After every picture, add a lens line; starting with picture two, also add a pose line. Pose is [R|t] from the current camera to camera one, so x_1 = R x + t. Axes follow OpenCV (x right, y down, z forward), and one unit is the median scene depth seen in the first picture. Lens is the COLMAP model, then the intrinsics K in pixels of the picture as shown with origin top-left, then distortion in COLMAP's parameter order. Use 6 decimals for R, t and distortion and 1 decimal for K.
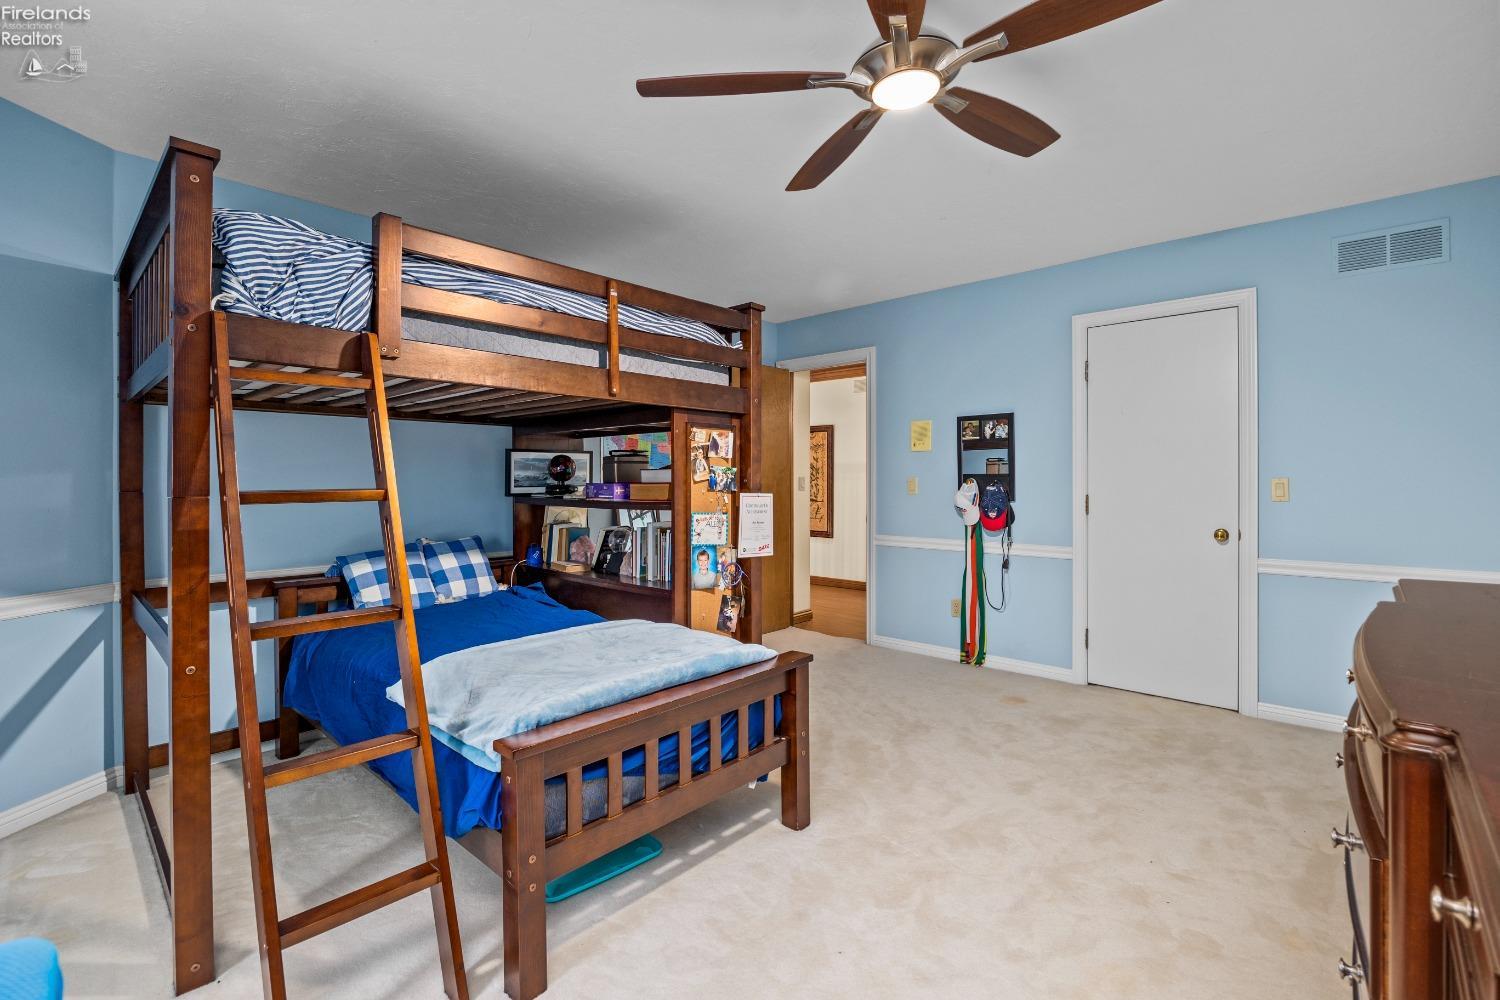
lens RADIAL K [[658.9, 0, 765.0], [0, 658.9, 477.4], [0, 0, 1]] dist [-0.019834, -0.000171]
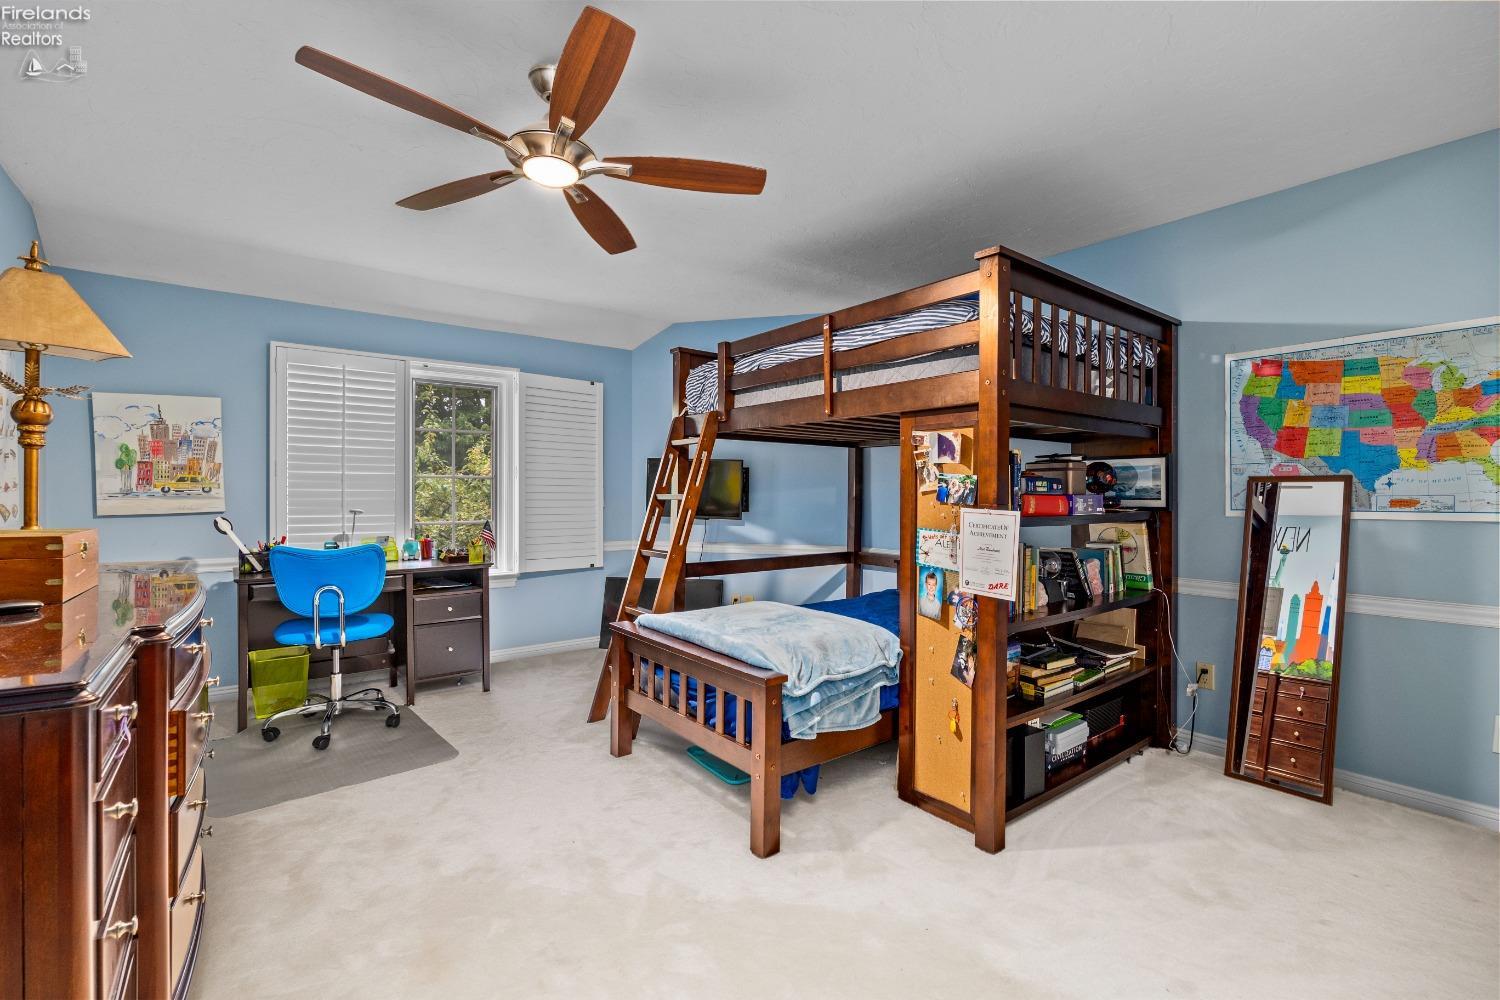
lens RADIAL K [[658.9, 0, 751.5], [0, 658.9, 498.5], [0, 0, 1]] dist [-0.019834, -0.000171]
pose [[-0.173932, 0.012783, -0.984675, 0.790169], [0.001168, 0.999918, 0.012774, 0.002832], [0.984757, 0.001072, -0.173933, 0.919975]]
